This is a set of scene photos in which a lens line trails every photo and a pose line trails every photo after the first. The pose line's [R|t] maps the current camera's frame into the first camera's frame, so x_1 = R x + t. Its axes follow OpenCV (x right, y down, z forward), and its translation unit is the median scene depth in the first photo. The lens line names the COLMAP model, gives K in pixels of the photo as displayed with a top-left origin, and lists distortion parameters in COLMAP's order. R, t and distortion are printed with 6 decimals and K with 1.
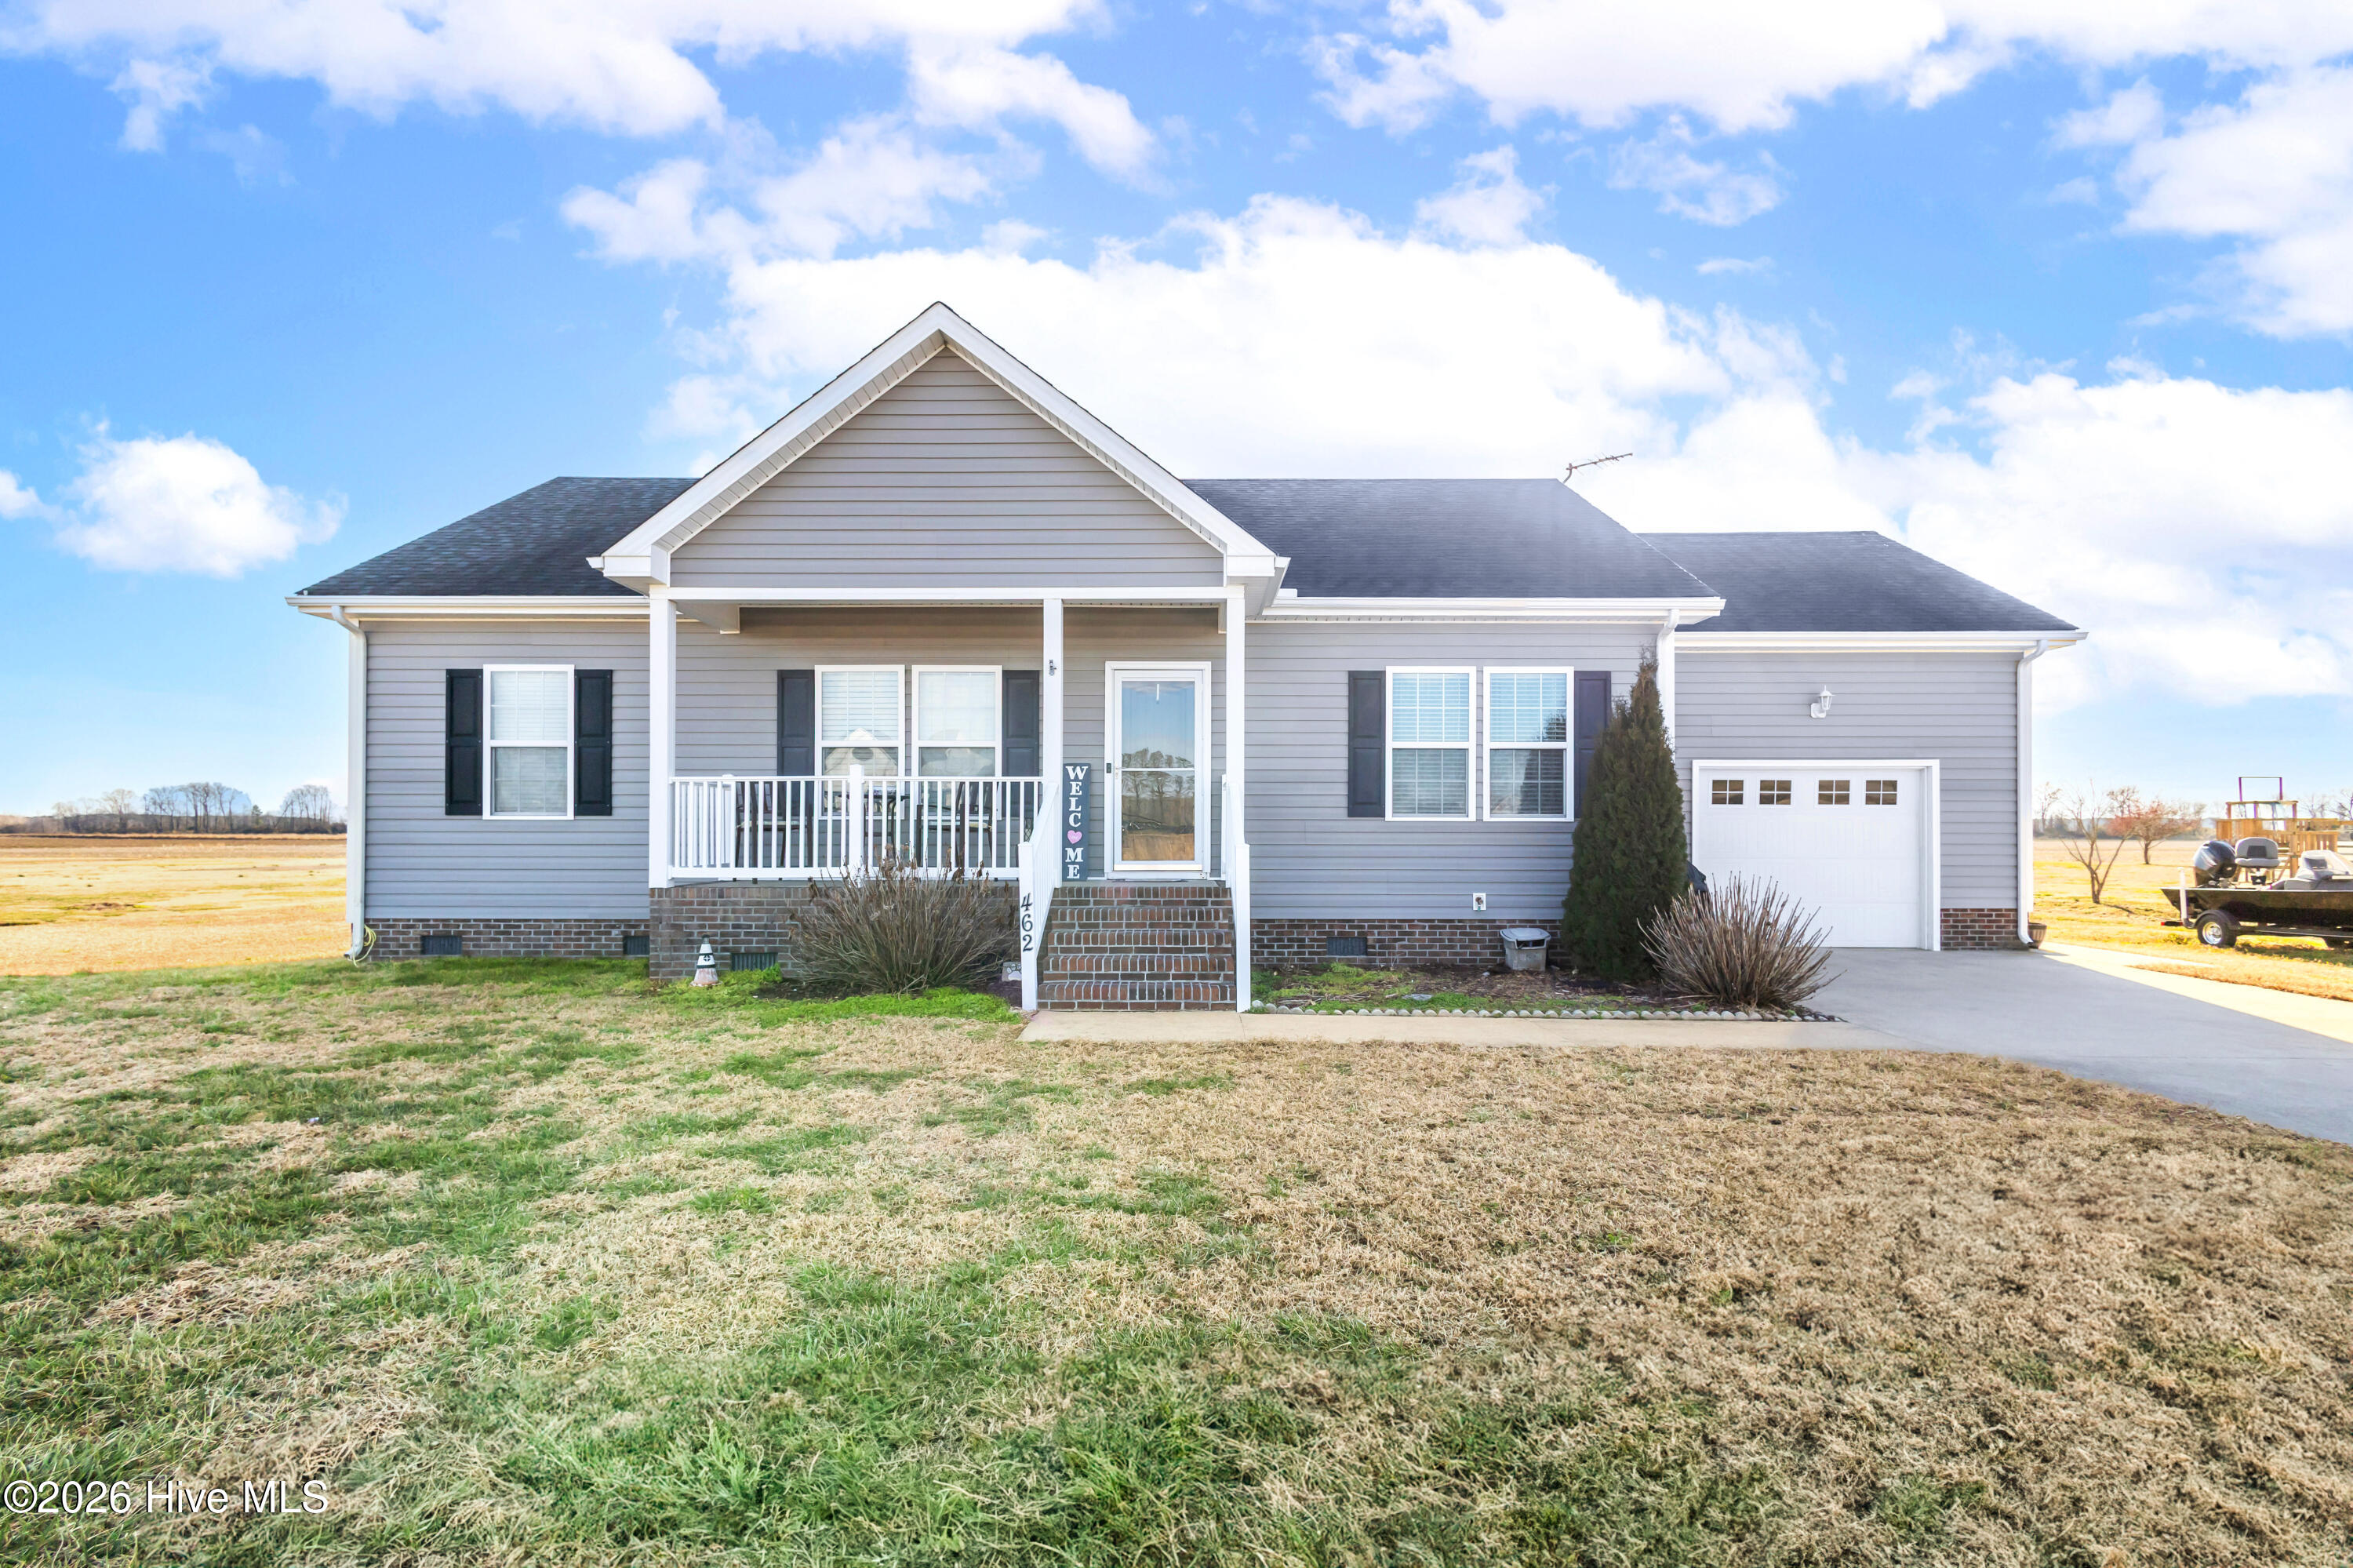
lens RADIAL K [[1103.8, 0, 1169.0], [0, 1103.8, 795.0], [0, 0, 1]] dist [0.005456, 0.000306]
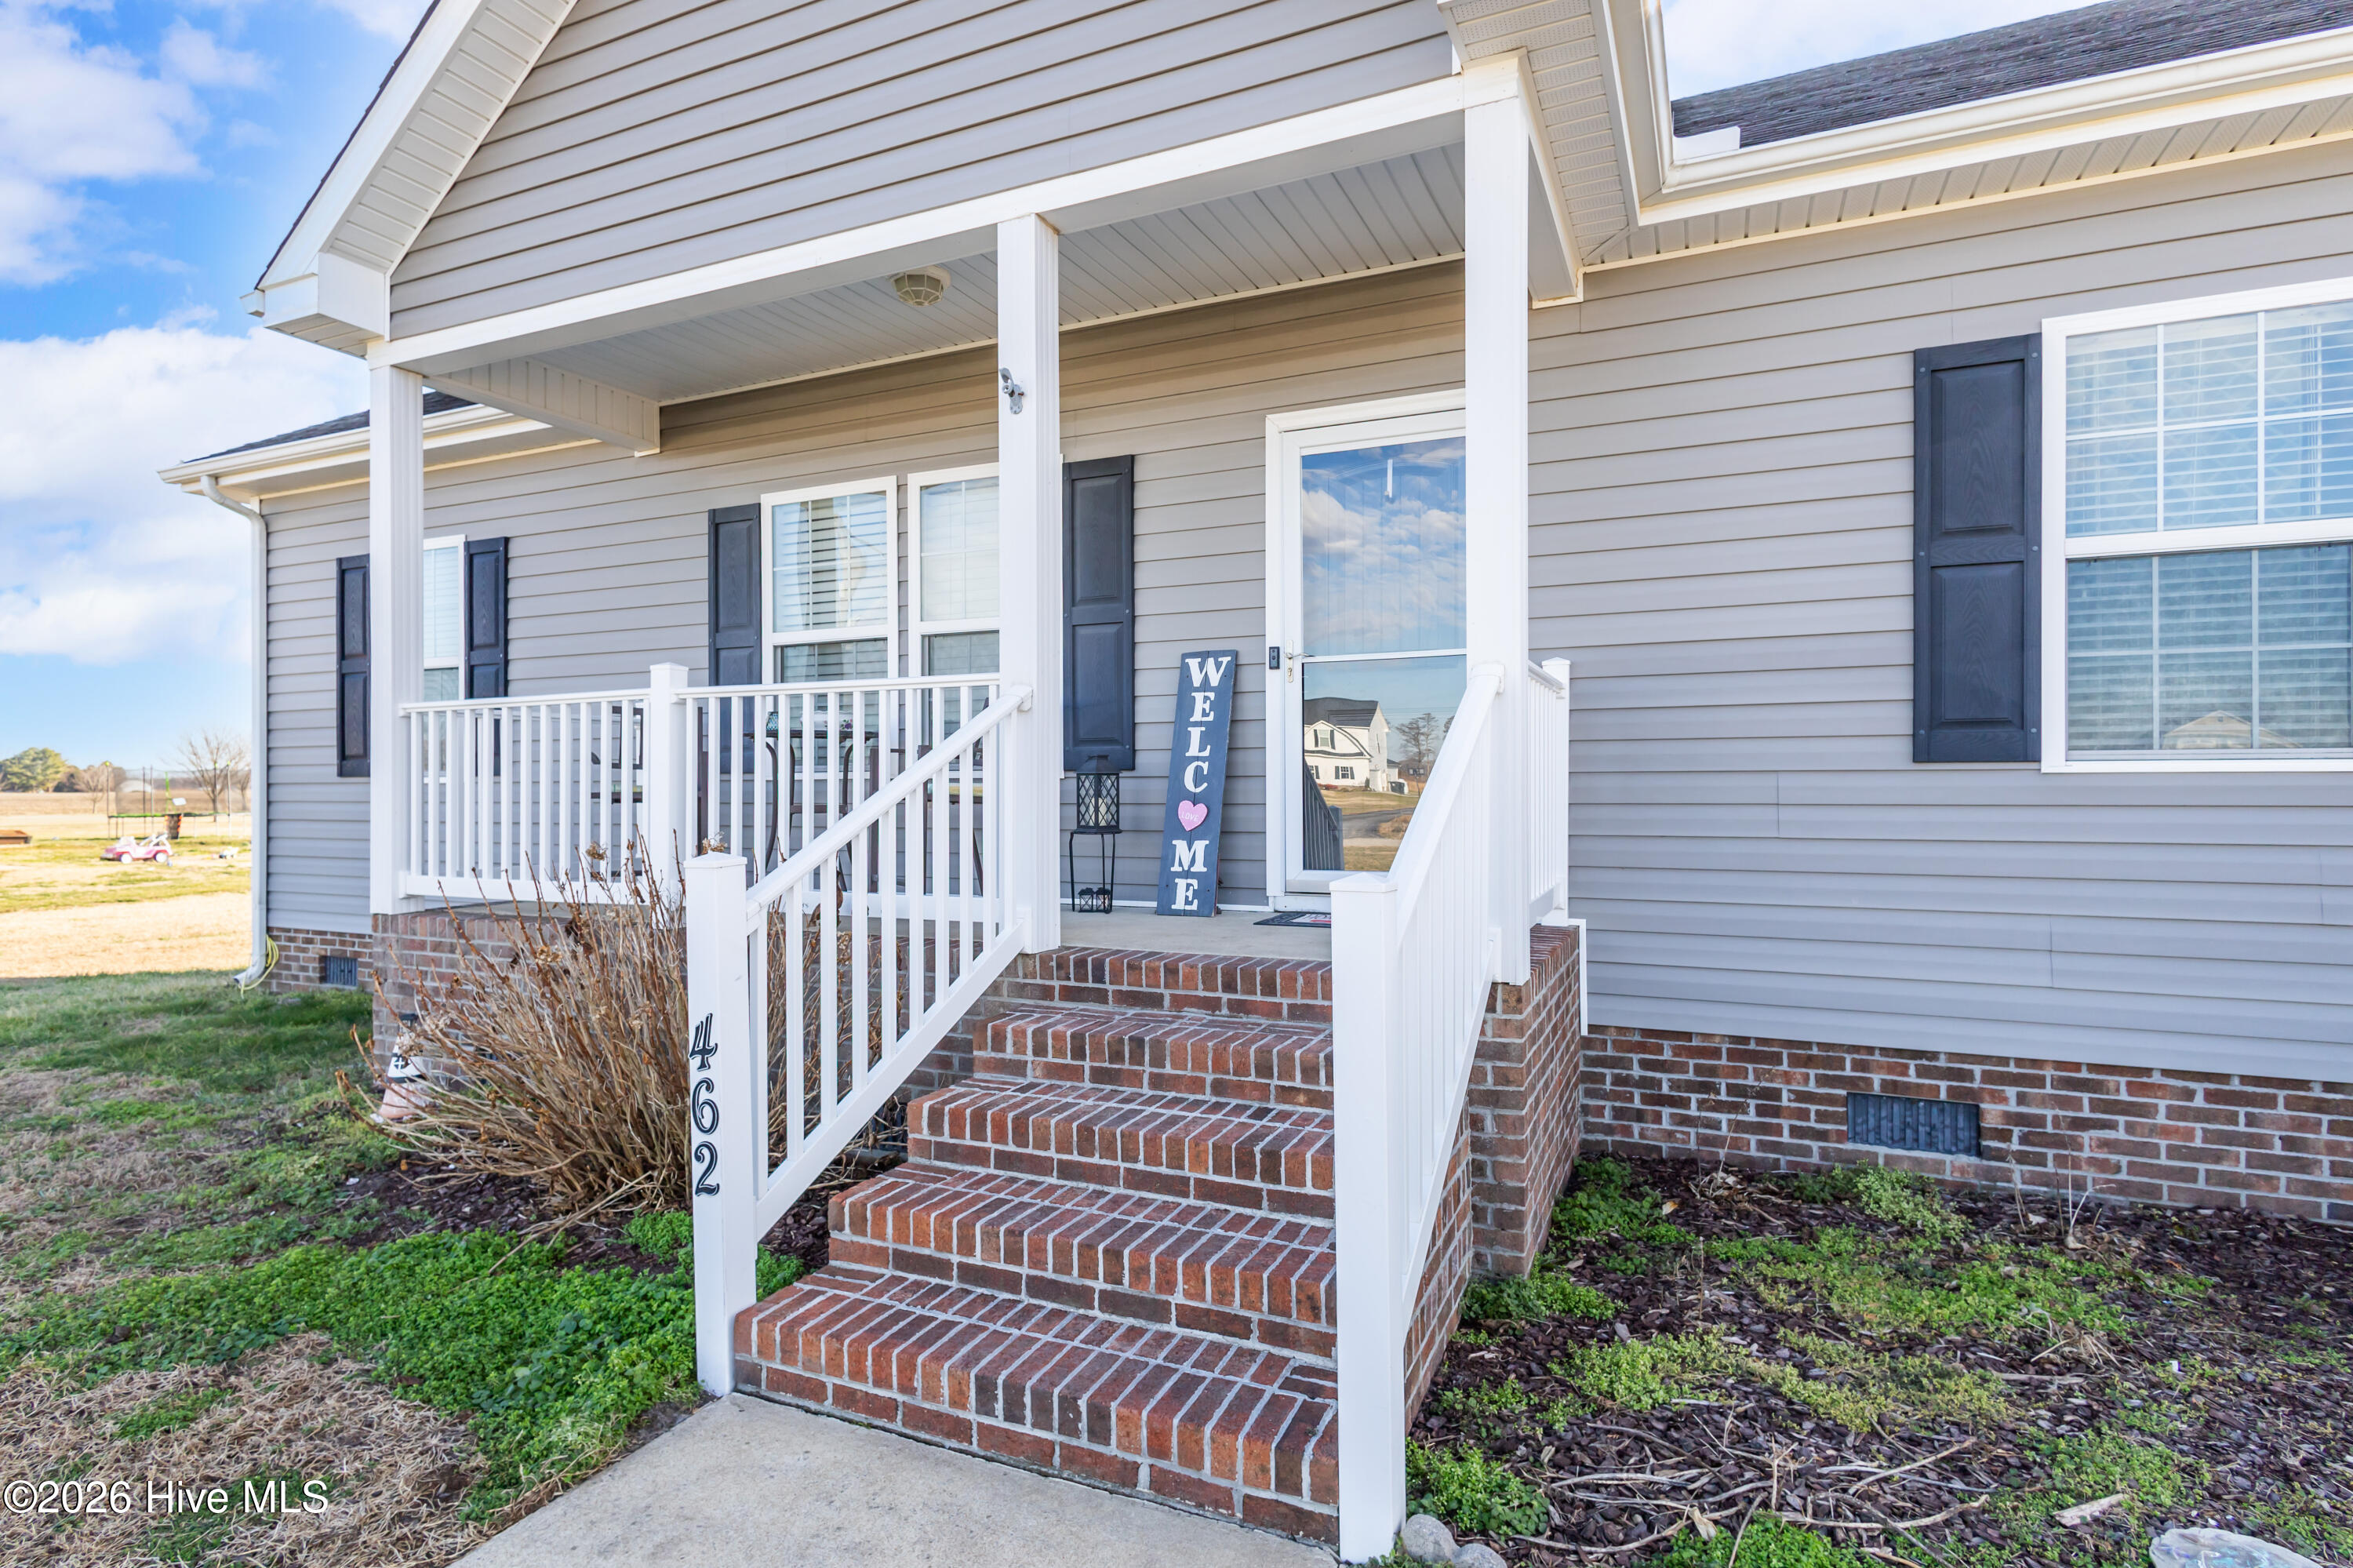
lens RADIAL K [[1191.1, 0, 1177.0], [0, 1191.1, 771.2], [0, 0, 1]] dist [0.011926, -0.000435]
pose [[0.911605, -0.010043, -0.410945, 0.104557], [0.019765, 0.999616, 0.019415, 0.010662], [0.410593, -0.025821, 0.911453, 0.552382]]
